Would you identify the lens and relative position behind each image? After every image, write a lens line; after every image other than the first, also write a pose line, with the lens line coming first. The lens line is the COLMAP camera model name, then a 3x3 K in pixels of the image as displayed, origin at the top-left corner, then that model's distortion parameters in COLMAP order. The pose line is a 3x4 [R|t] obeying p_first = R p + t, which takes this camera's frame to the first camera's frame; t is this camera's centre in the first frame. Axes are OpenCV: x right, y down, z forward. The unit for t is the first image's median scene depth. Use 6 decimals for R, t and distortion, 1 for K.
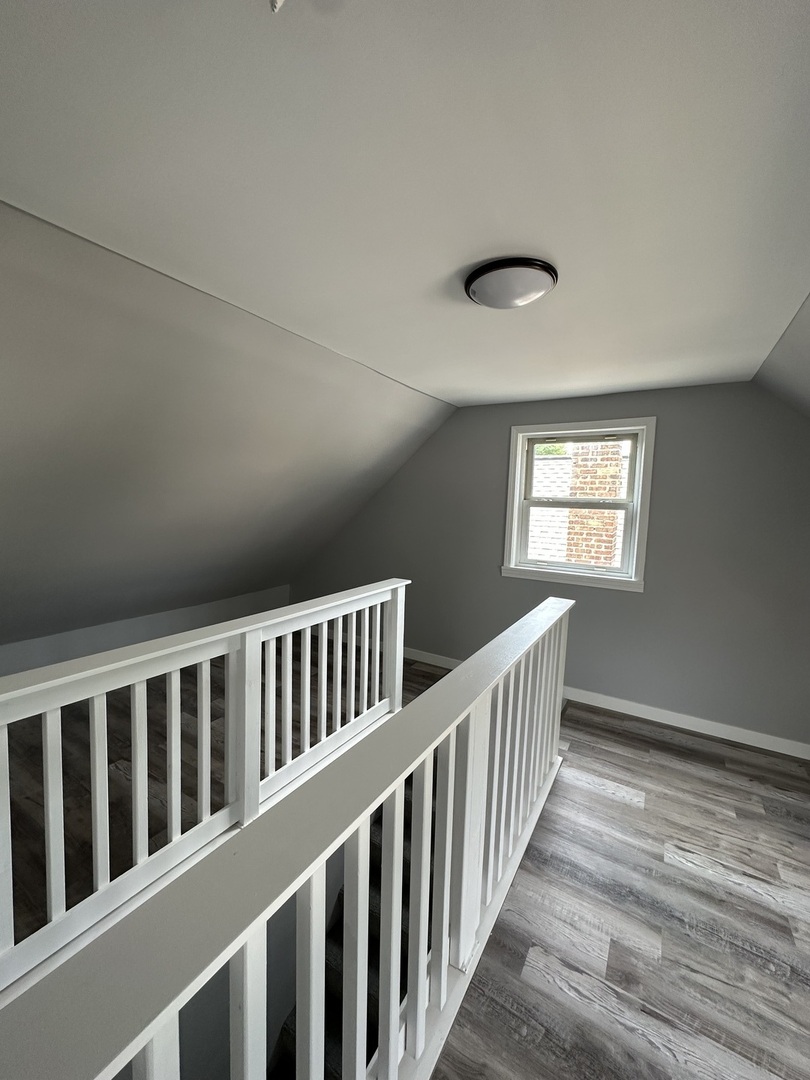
lens RADIAL K [[428.0, 0, 408.0], [0, 428.0, 535.2], [0, 0, 1]] dist [-0.000950, -0.000143]
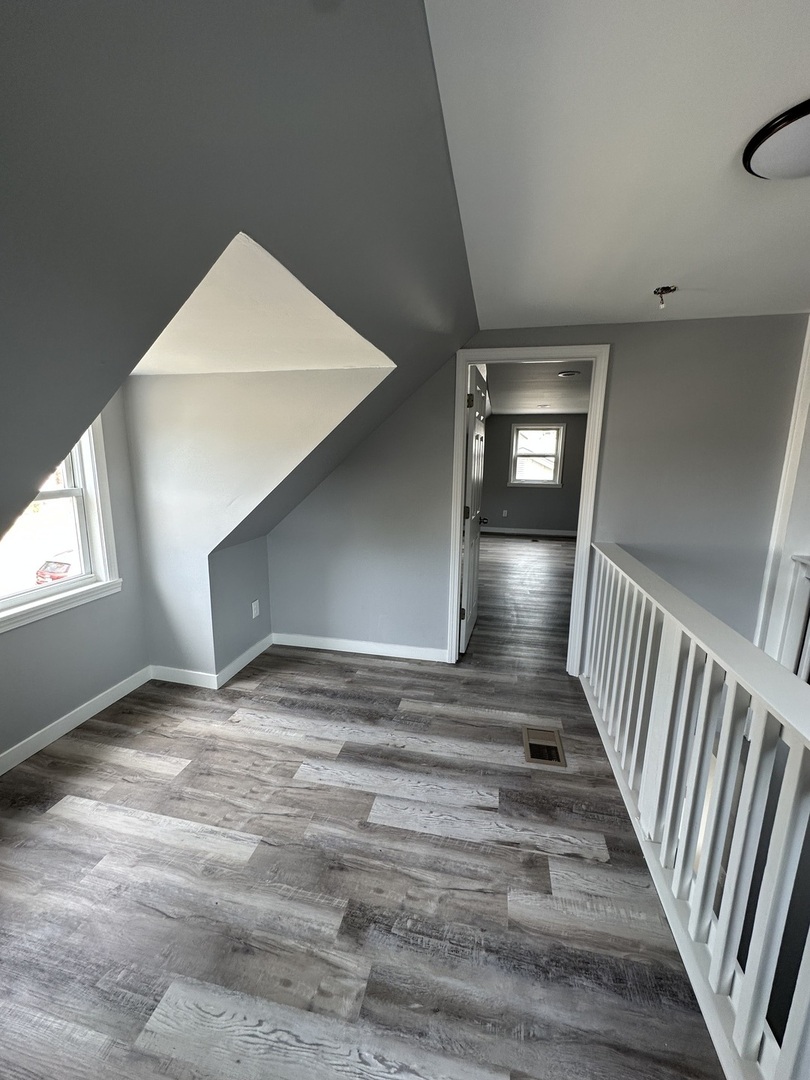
lens RADIAL K [[428.0, 0, 402.4], [0, 428.0, 538.0], [0, 0, 1]] dist [-0.000950, -0.000143]
pose [[-0.945226, 0.020255, -0.325788, 1.262382], [-0.066020, 0.965582, 0.251579, -0.101086], [0.319671, 0.259308, -0.911356, 1.794468]]
